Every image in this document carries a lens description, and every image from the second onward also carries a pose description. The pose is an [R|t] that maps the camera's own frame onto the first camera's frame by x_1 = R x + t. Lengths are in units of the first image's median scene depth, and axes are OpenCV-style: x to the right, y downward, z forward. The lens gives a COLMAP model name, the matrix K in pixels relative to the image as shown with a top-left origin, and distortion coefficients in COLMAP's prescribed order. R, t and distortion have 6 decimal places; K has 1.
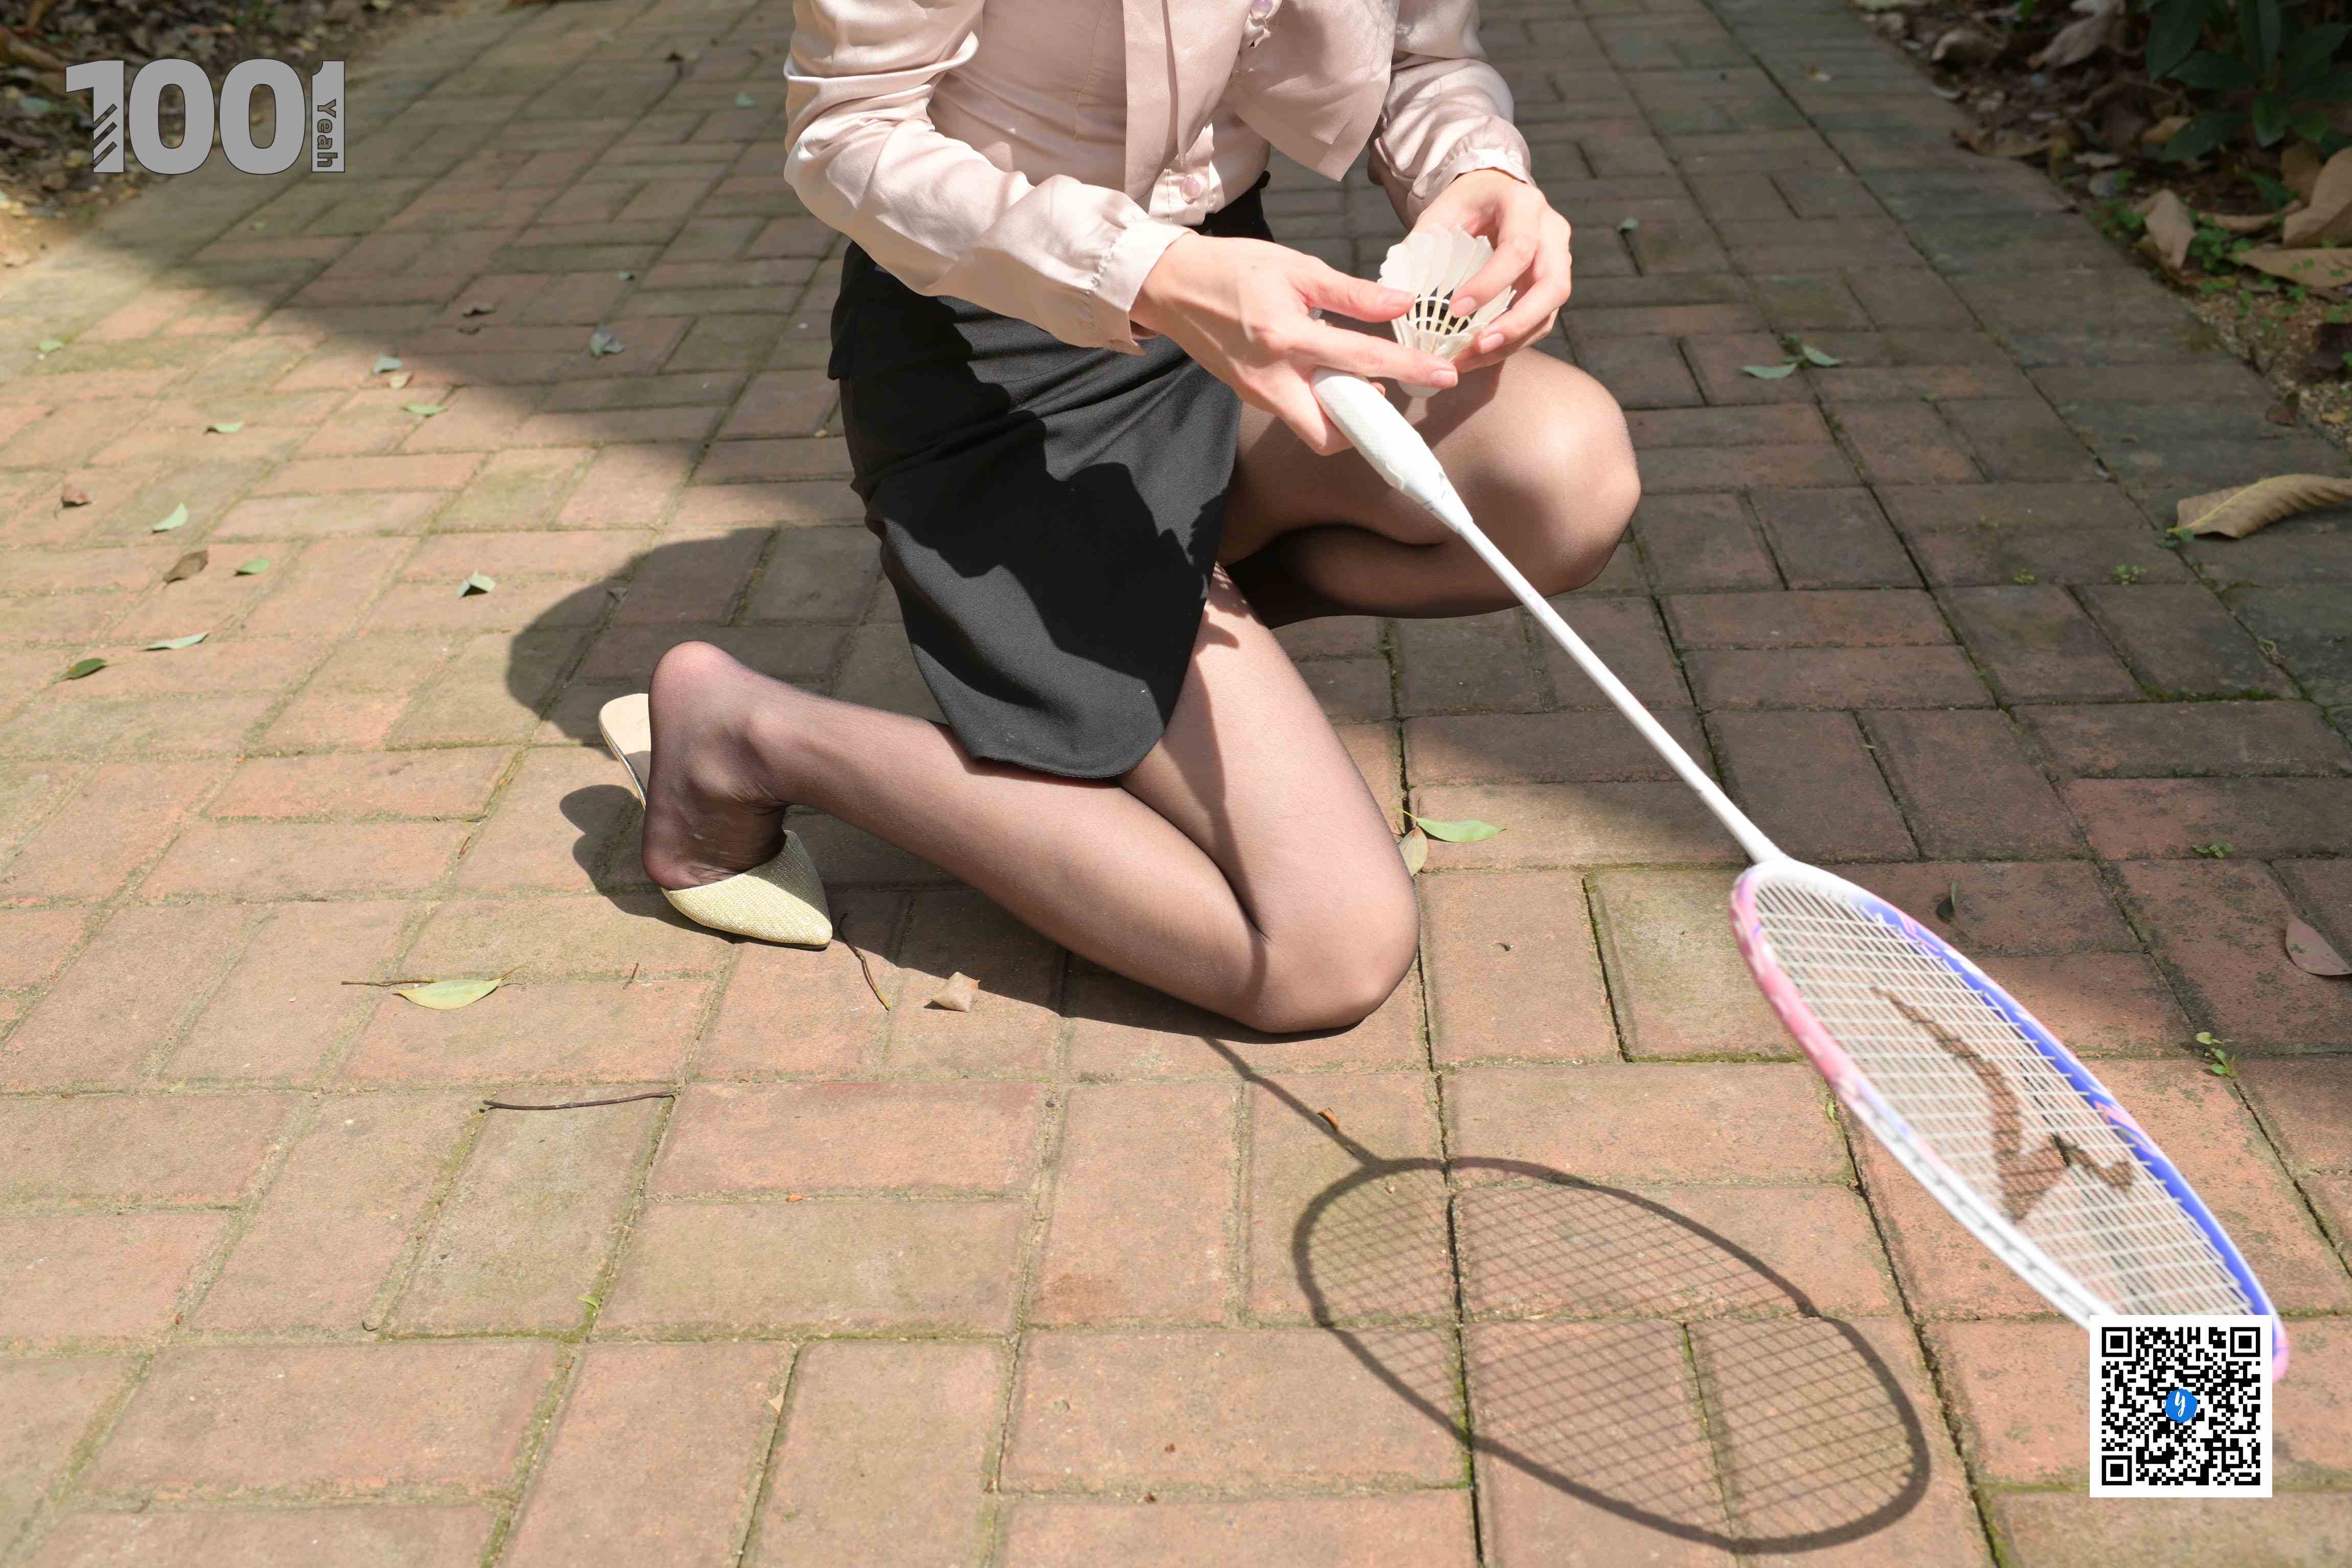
lens RADIAL K [[2357.8, 0, 1176.0], [0, 2357.8, 784.0], [0, 0, 1]] dist [0.003485, -0.002095]
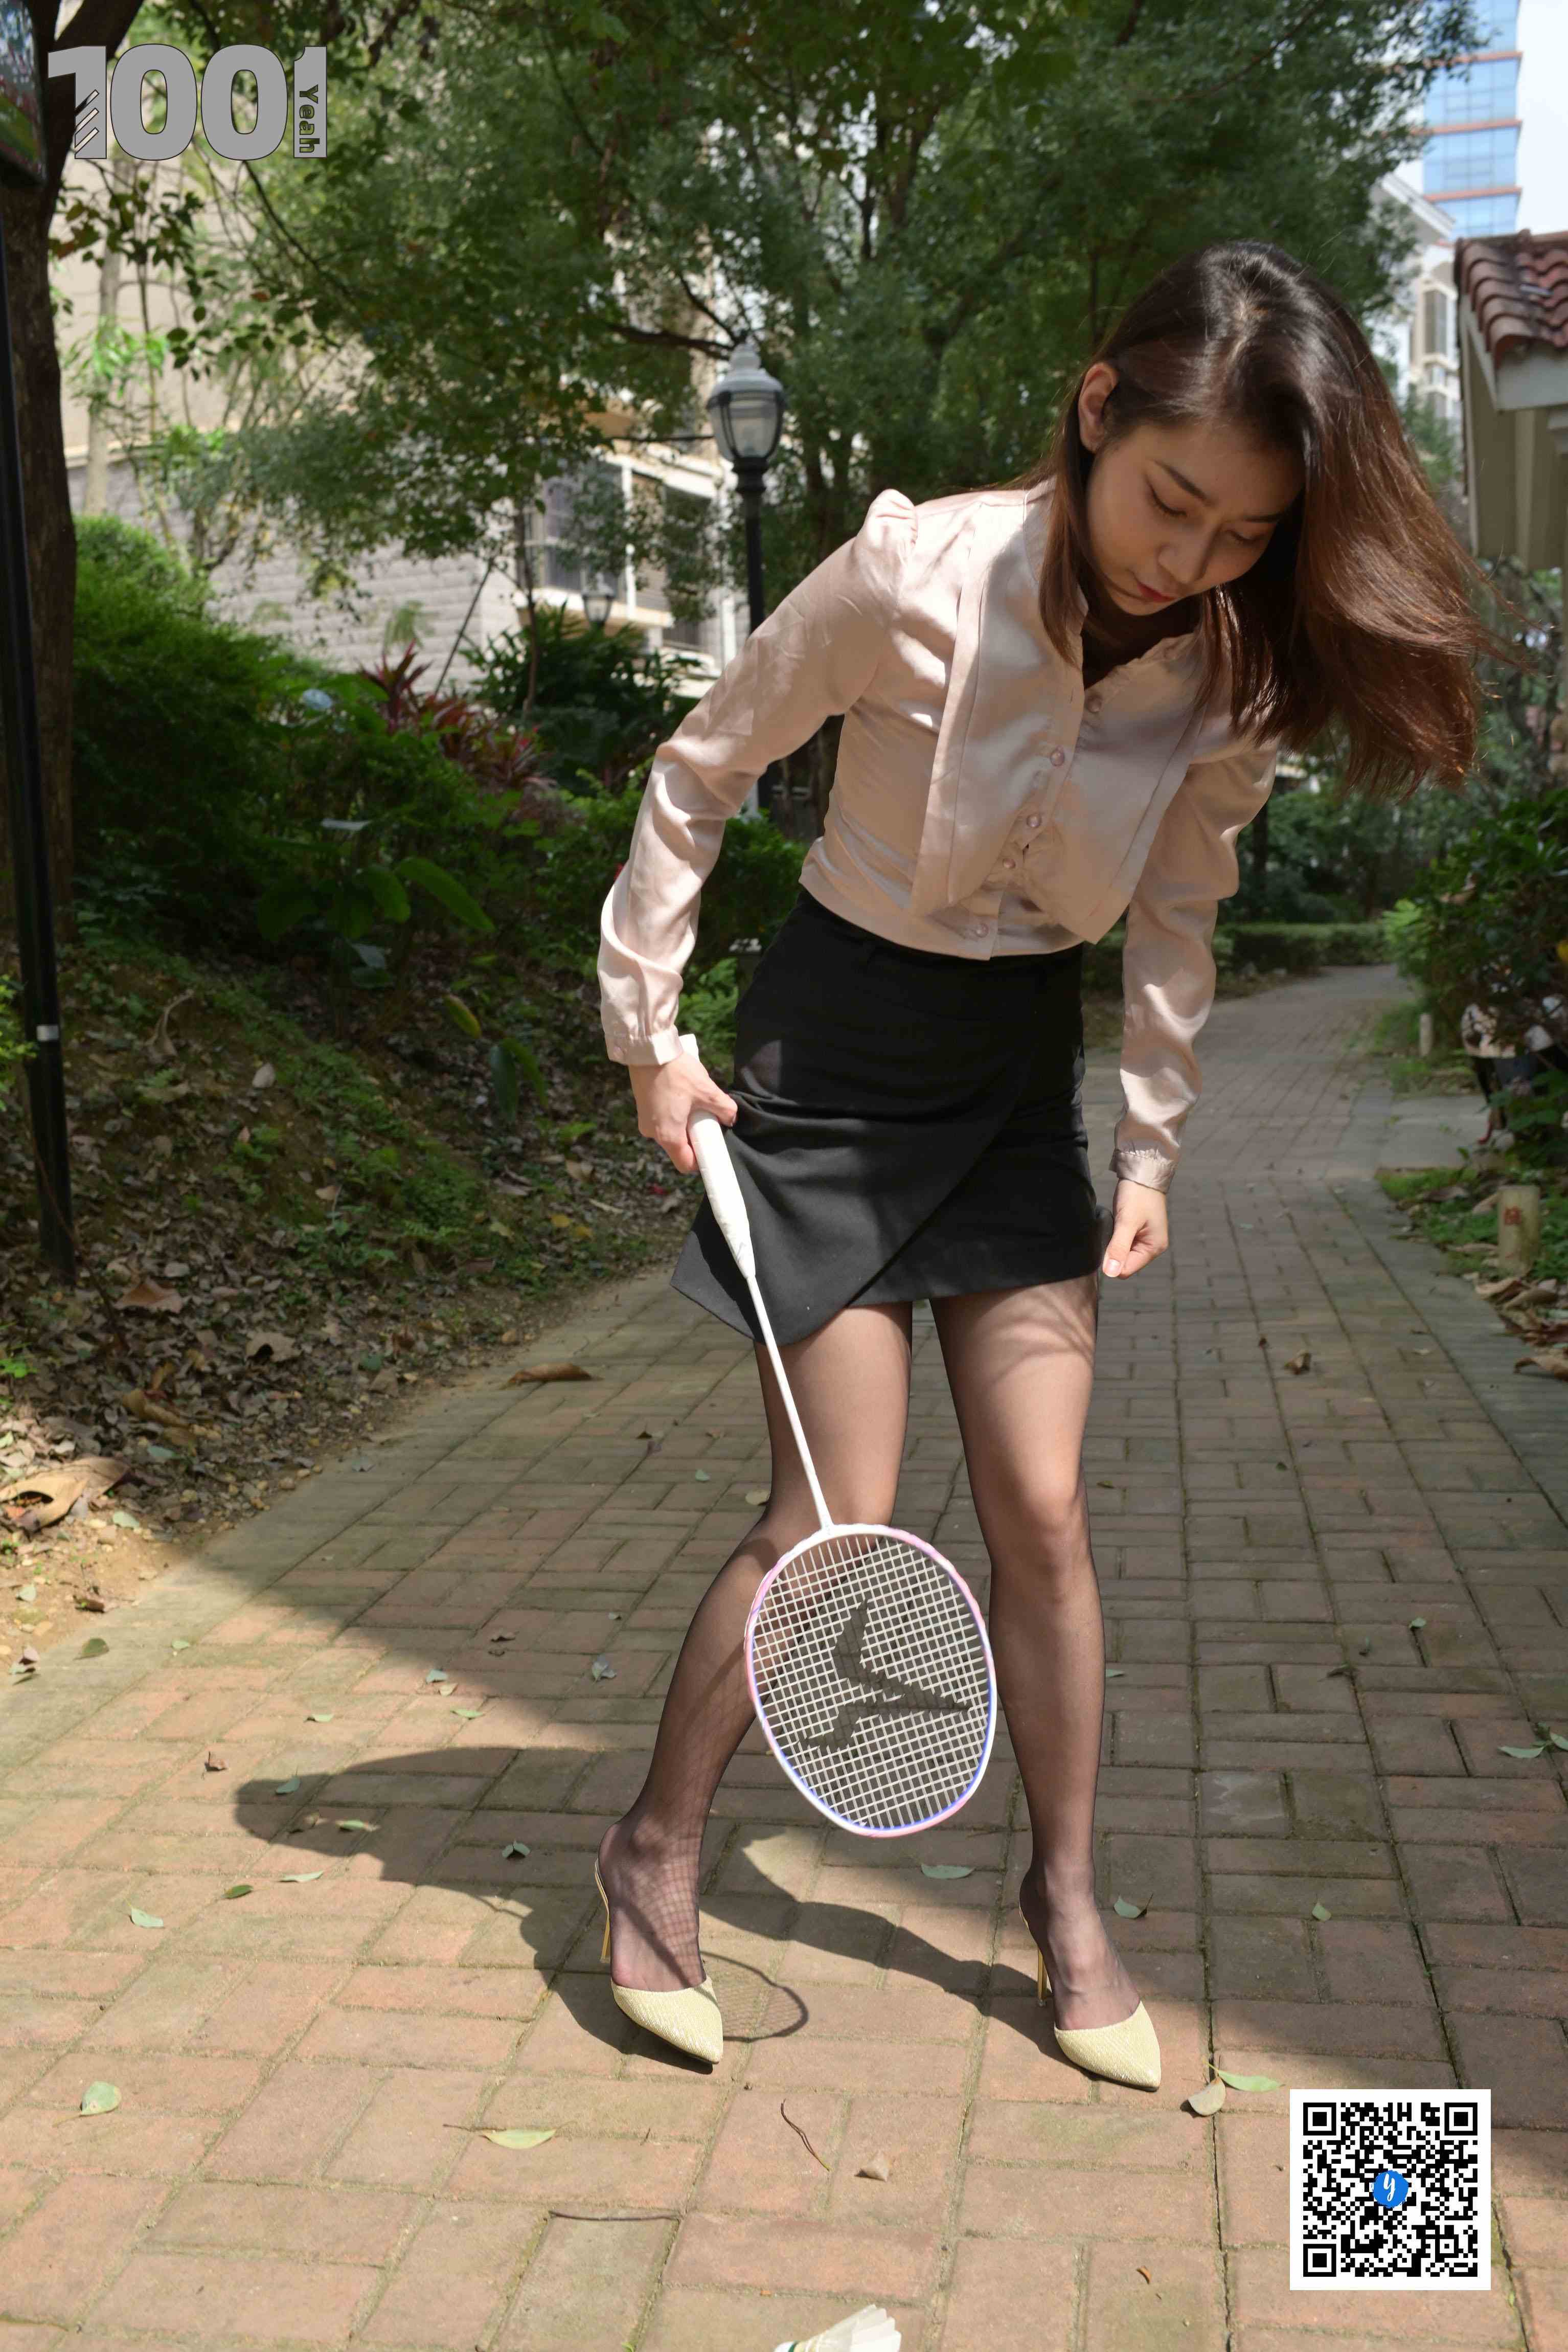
lens RADIAL K [[2365.0, 0, 784.0], [0, 2365.0, 1176.0], [0, 0, 1]] dist [0.004081, -0.009098]
pose [[0.992802, 0.038678, -0.113349, -0.007955], [-0.079044, 0.922630, -0.377501, 0.051877], [0.089978, 0.383743, 0.919046, -0.331818]]
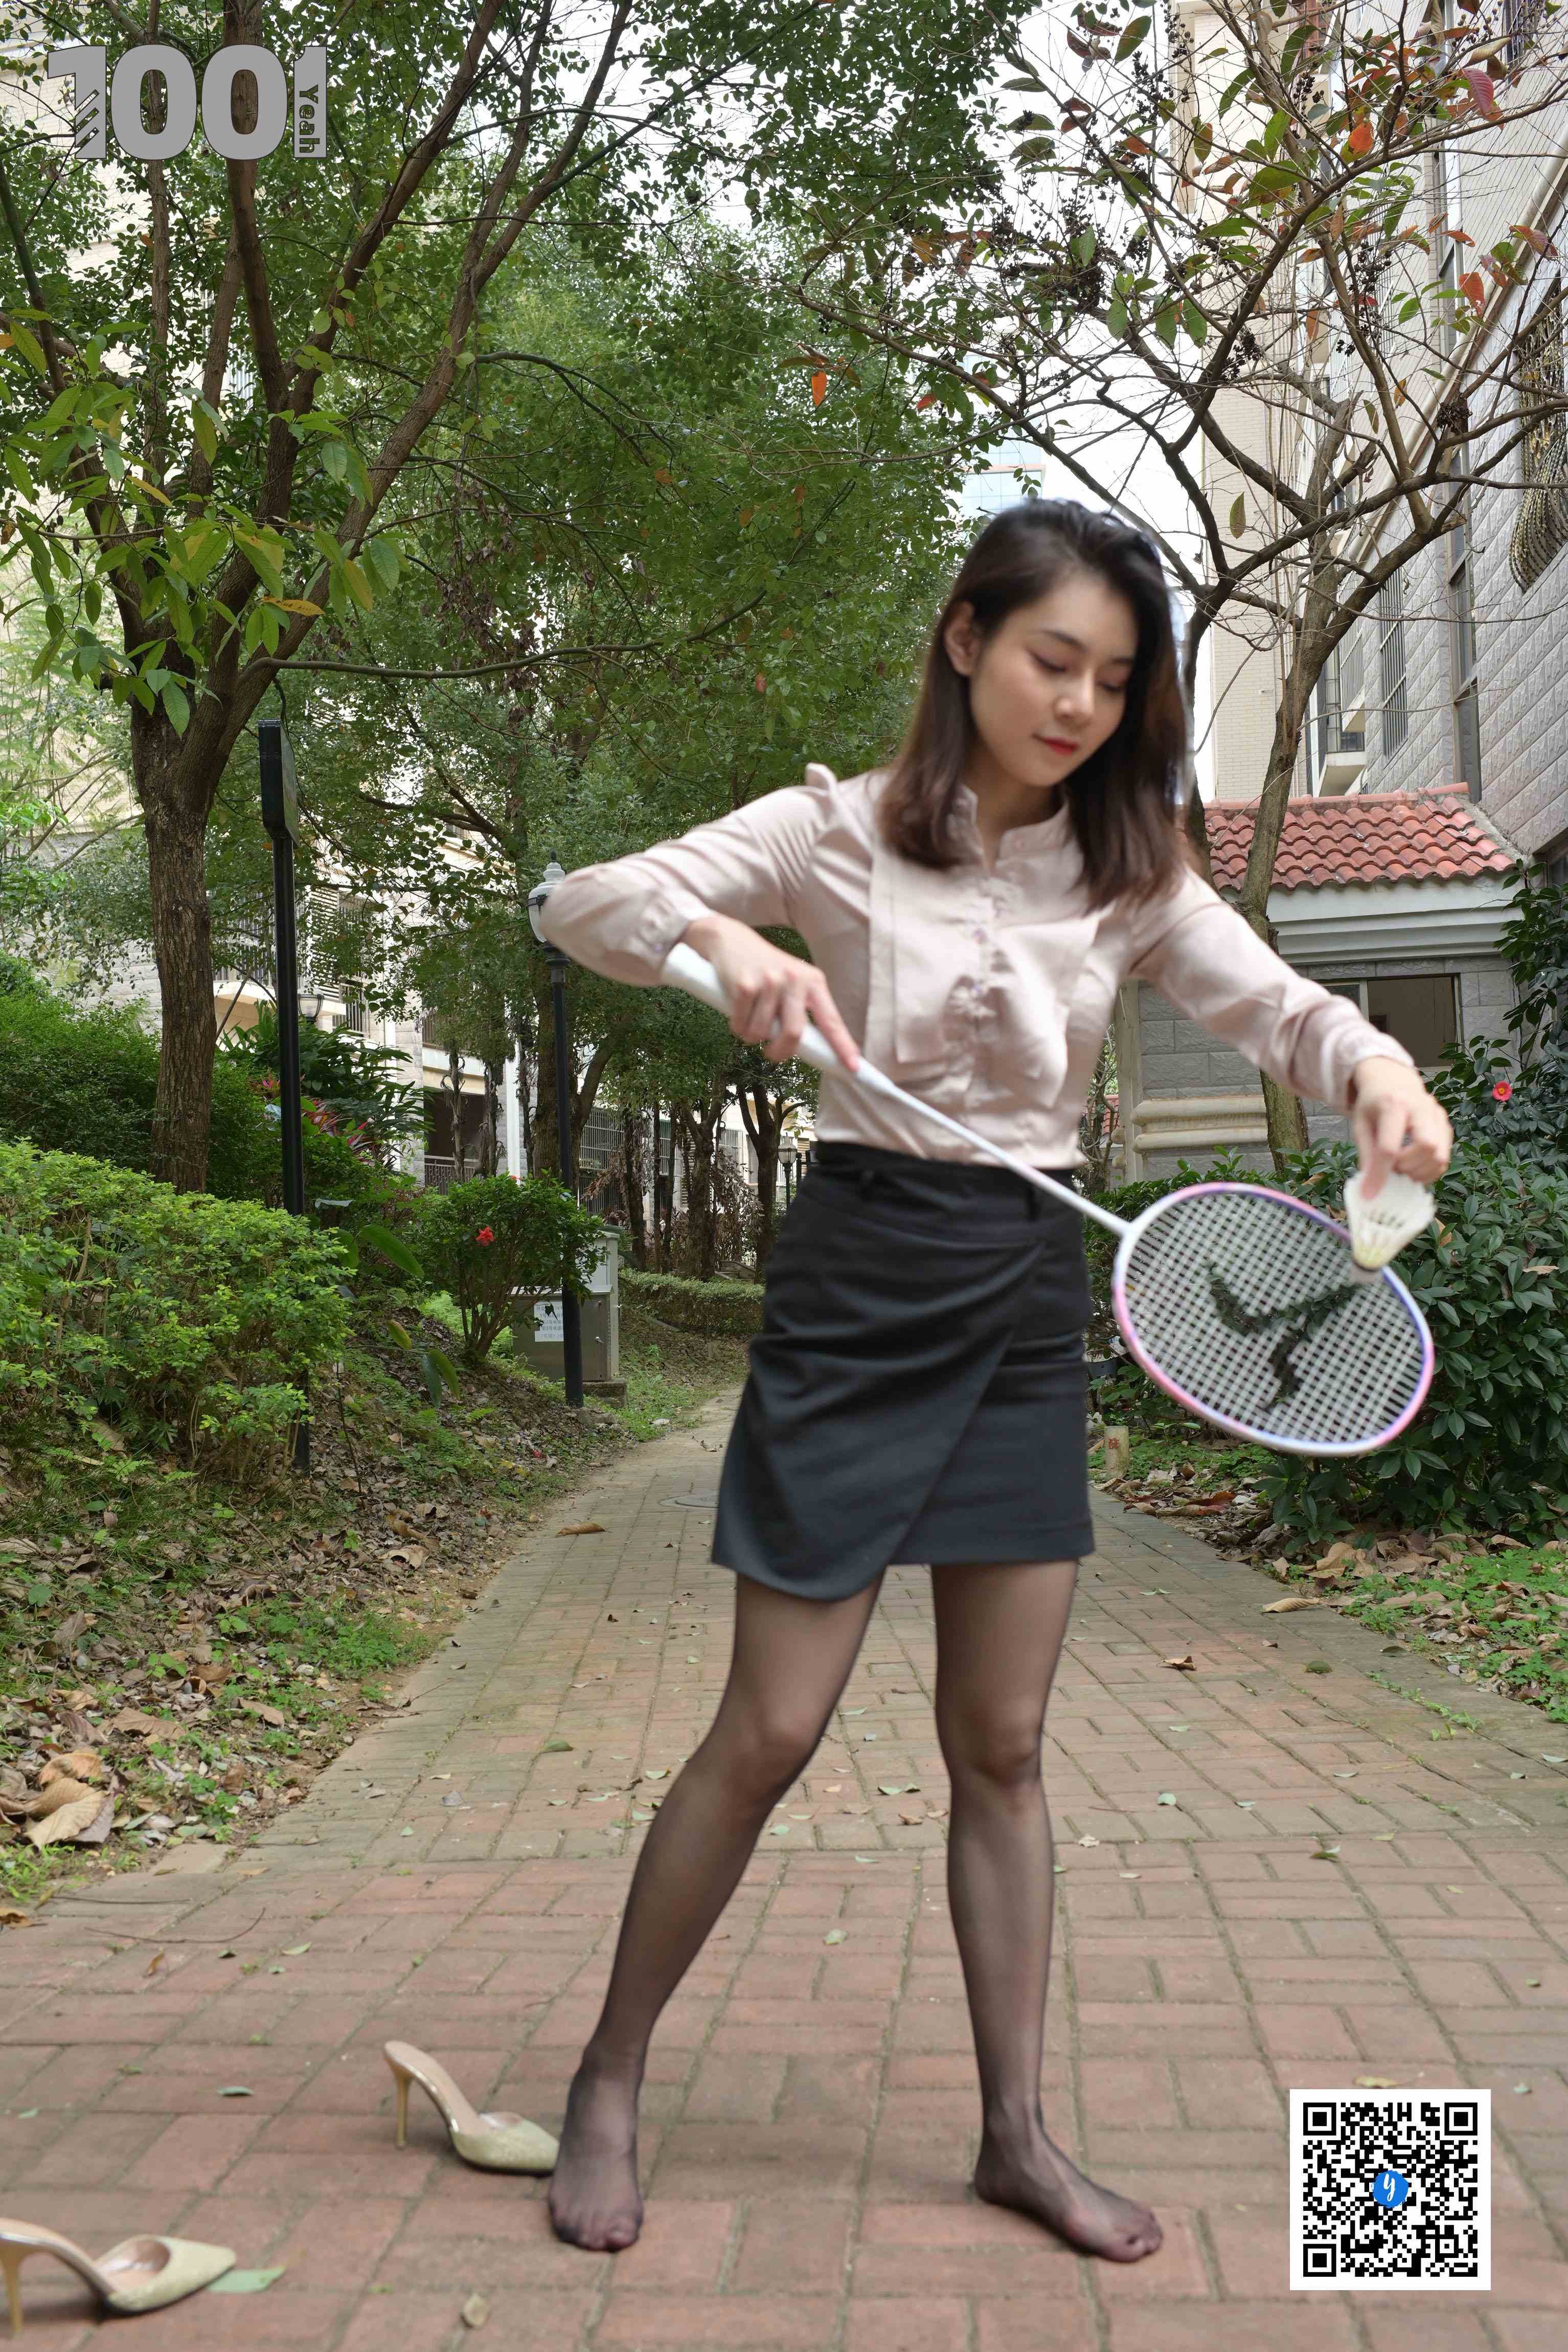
lens RADIAL K [[2344.9, 0, 797.0], [0, 2344.9, 1169.5], [0, 0, 1]] dist [-0.002373, 0.015087]
pose [[0.997317, 0.031113, 0.066260, -0.443257], [0.008000, 0.853431, -0.521145, 0.976030], [-0.072763, 0.520276, 0.850892, -1.943265]]
